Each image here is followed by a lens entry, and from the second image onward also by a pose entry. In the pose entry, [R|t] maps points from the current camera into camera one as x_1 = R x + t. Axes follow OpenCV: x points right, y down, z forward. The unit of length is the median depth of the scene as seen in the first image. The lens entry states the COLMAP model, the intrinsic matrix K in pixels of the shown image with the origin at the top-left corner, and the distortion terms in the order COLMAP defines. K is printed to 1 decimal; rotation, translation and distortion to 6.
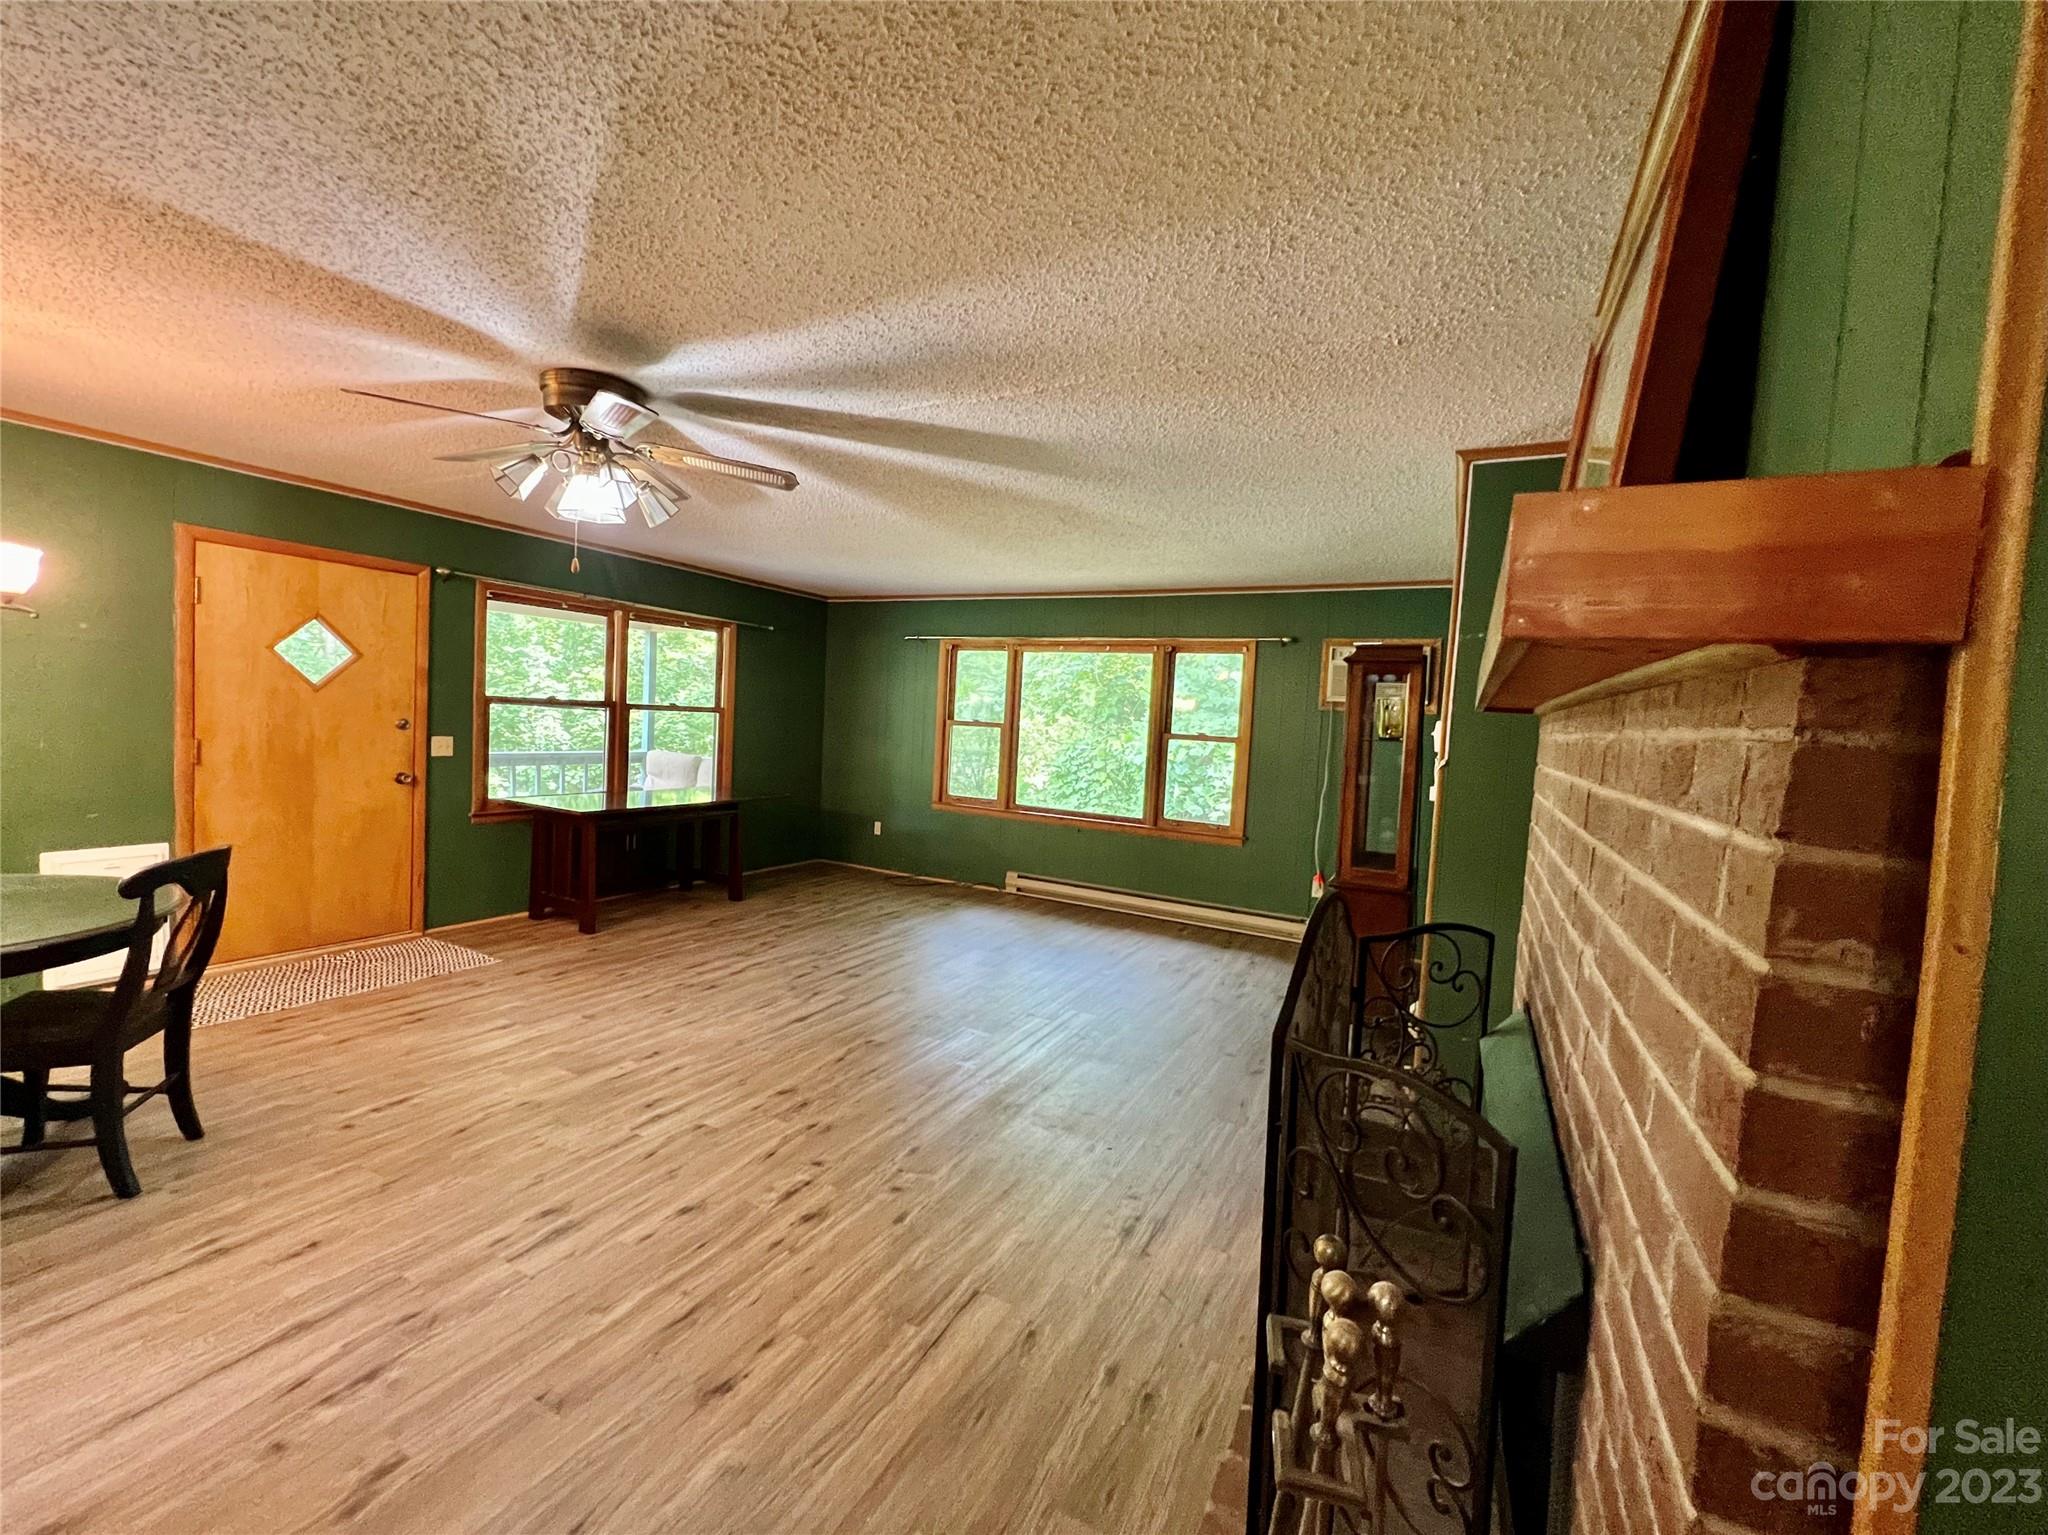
lens RADIAL K [[817.8, 0, 1021.6], [0, 817.8, 765.9], [0, 0, 1]] dist [-0.003217, -0.000353]
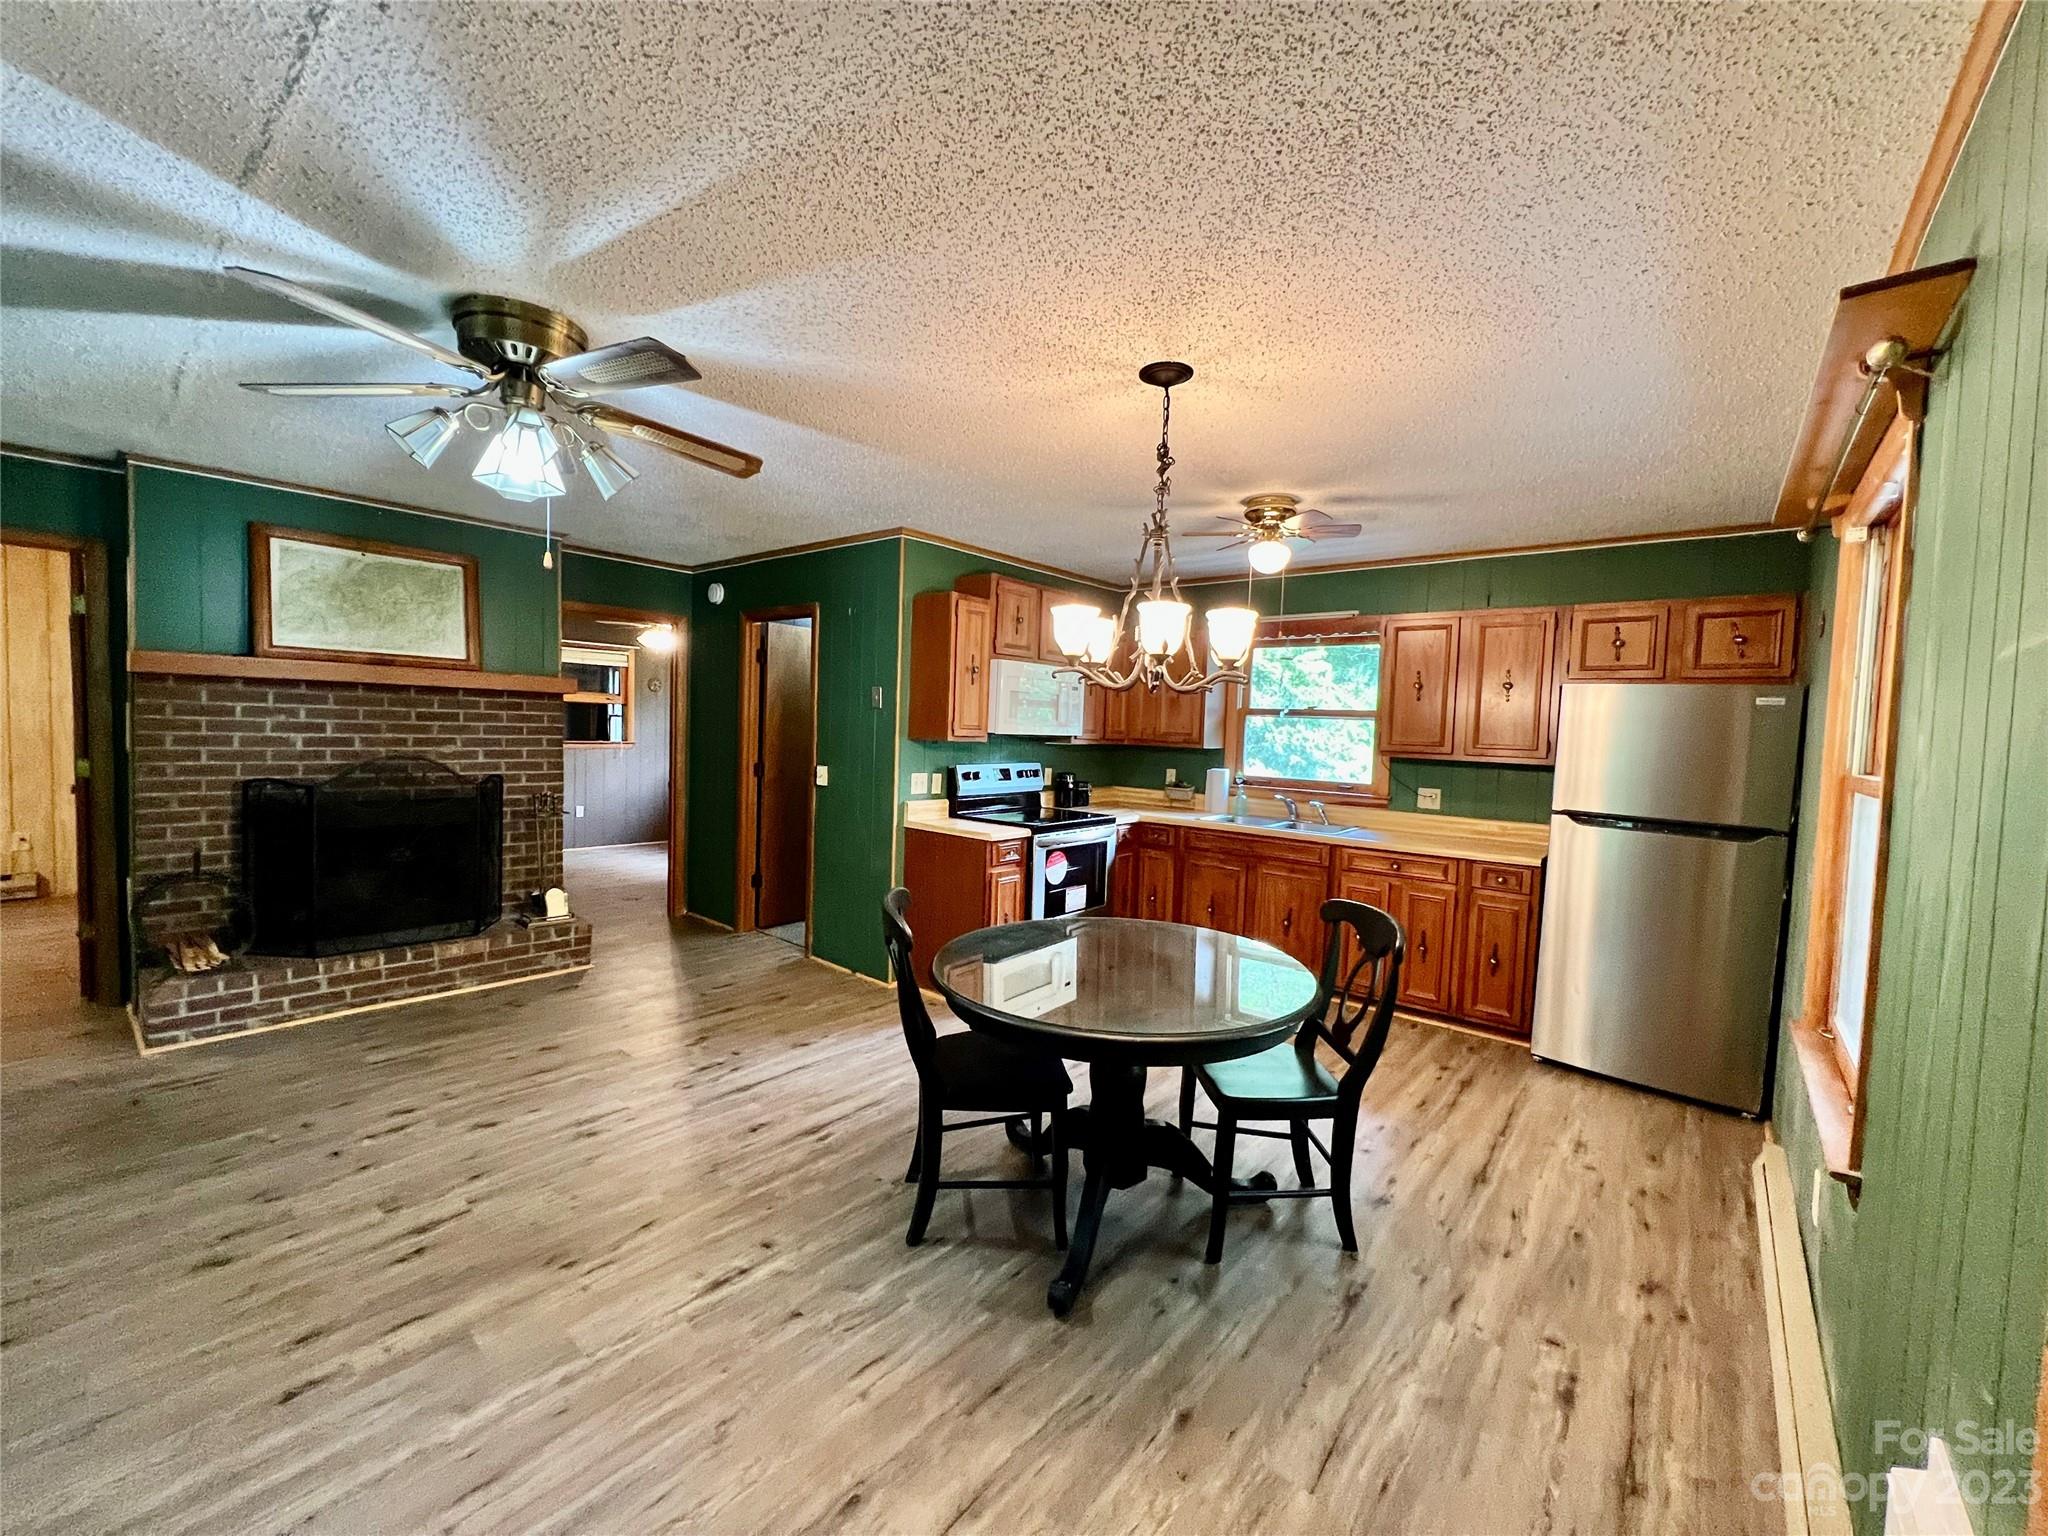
lens RADIAL K [[817.8, 0, 1021.6], [0, 817.8, 766.4], [0, 0, 1]] dist [-0.003217, -0.000353]
pose [[-0.972671, -0.103445, 0.207871, -1.011714], [-0.078089, 0.988863, 0.126700, -0.143768], [-0.218662, 0.107005, -0.969916, 1.431229]]
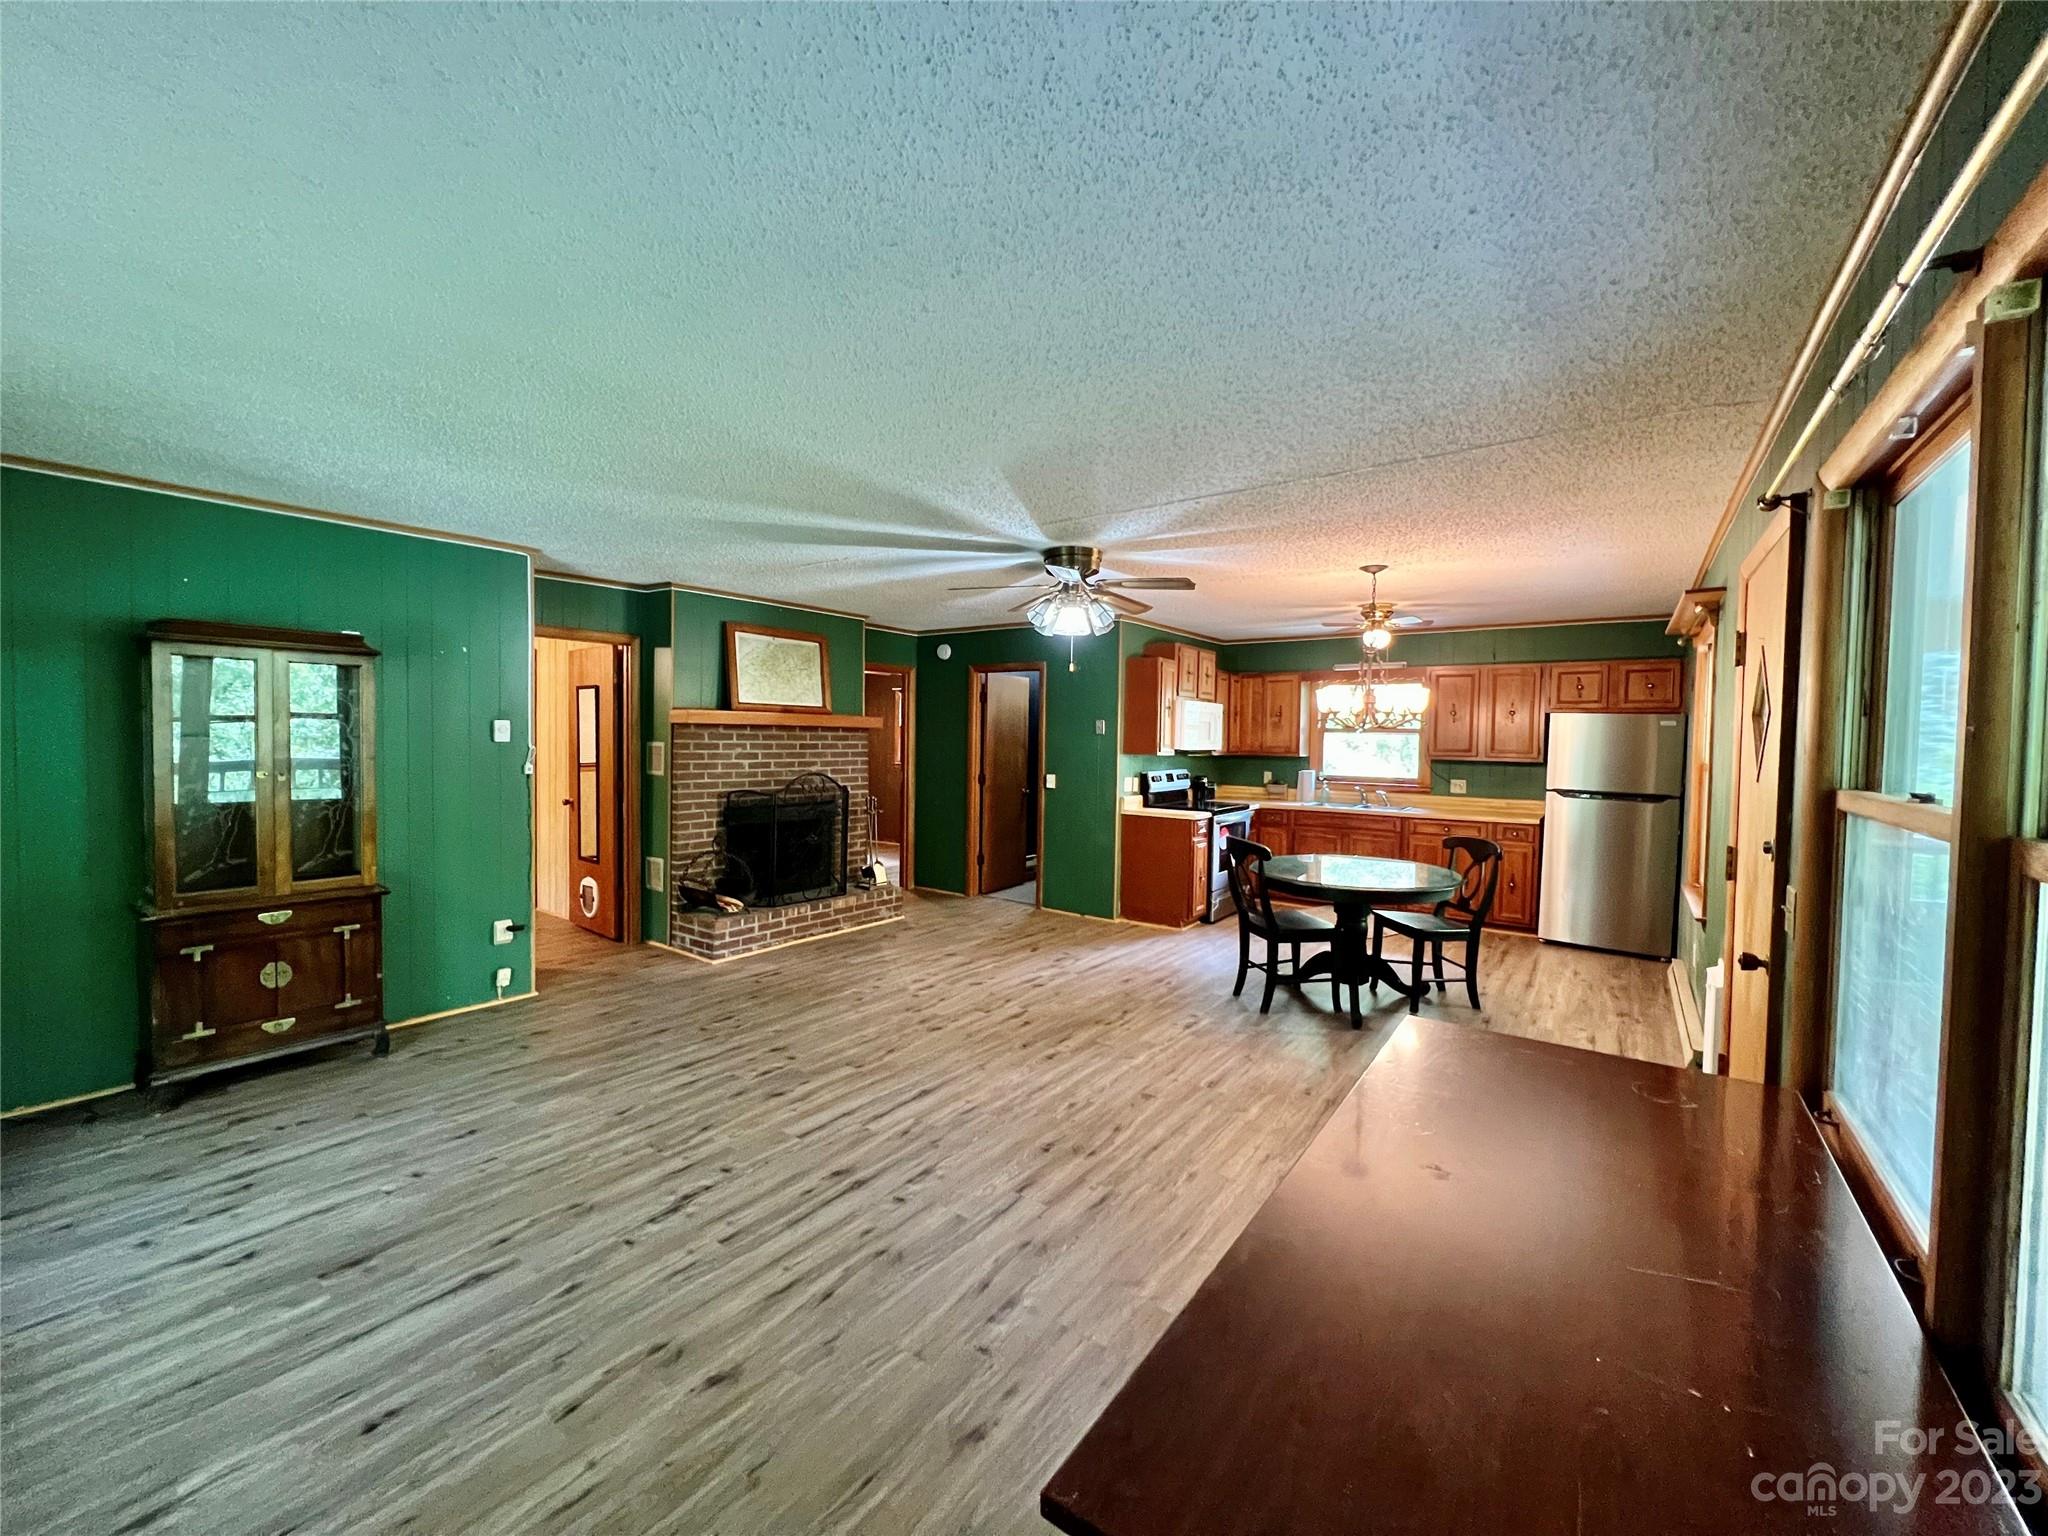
lens RADIAL K [[817.8, 0, 1021.6], [0, 817.8, 766.4], [0, 0, 1]] dist [-0.003217, -0.000353]
pose [[-0.986784, -0.077932, 0.142069, -0.570222], [-0.062733, 0.992116, 0.108493, -0.177640], [-0.149404, 0.098147, -0.983893, 2.201455]]
